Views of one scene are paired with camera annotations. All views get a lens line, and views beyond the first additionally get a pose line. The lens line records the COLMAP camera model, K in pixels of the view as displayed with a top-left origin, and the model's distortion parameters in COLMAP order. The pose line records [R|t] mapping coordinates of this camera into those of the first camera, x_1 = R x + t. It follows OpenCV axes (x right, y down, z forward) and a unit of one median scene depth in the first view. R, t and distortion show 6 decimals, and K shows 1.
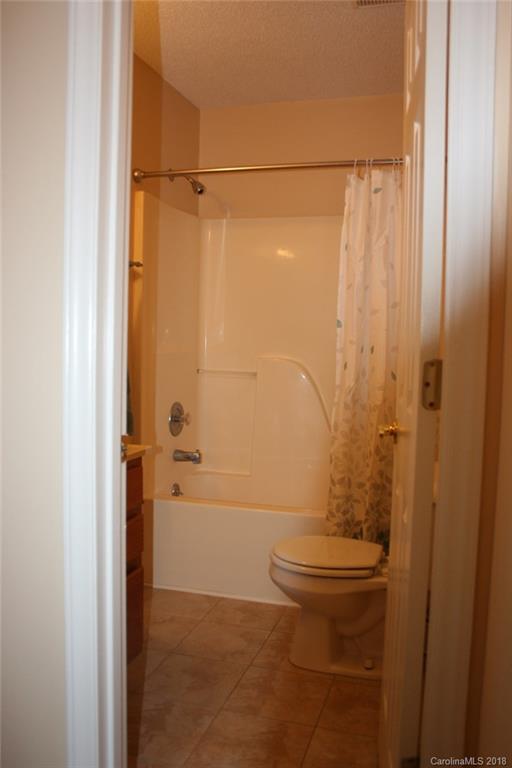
lens RADIAL K [[650.4, 0, 256.4], [0, 650.4, 381.4], [0, 0, 1]] dist [-0.126208, 0.098455]
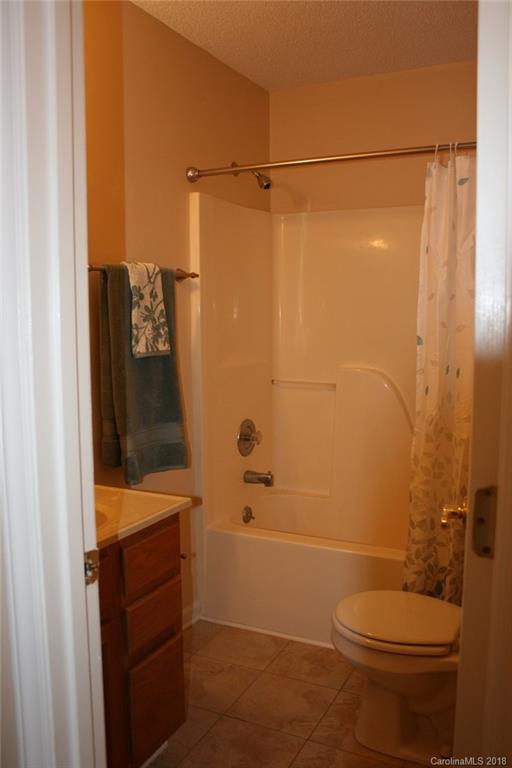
lens RADIAL K [[650.4, 0, 256.9], [0, 650.4, 385.8], [0, 0, 1]] dist [-0.126208, 0.098455]
pose [[0.985363, -0.007307, -0.170312, 0.061245], [0.014880, 0.998954, 0.043236, -0.069577], [0.169818, -0.045137, 0.984441, 0.126270]]
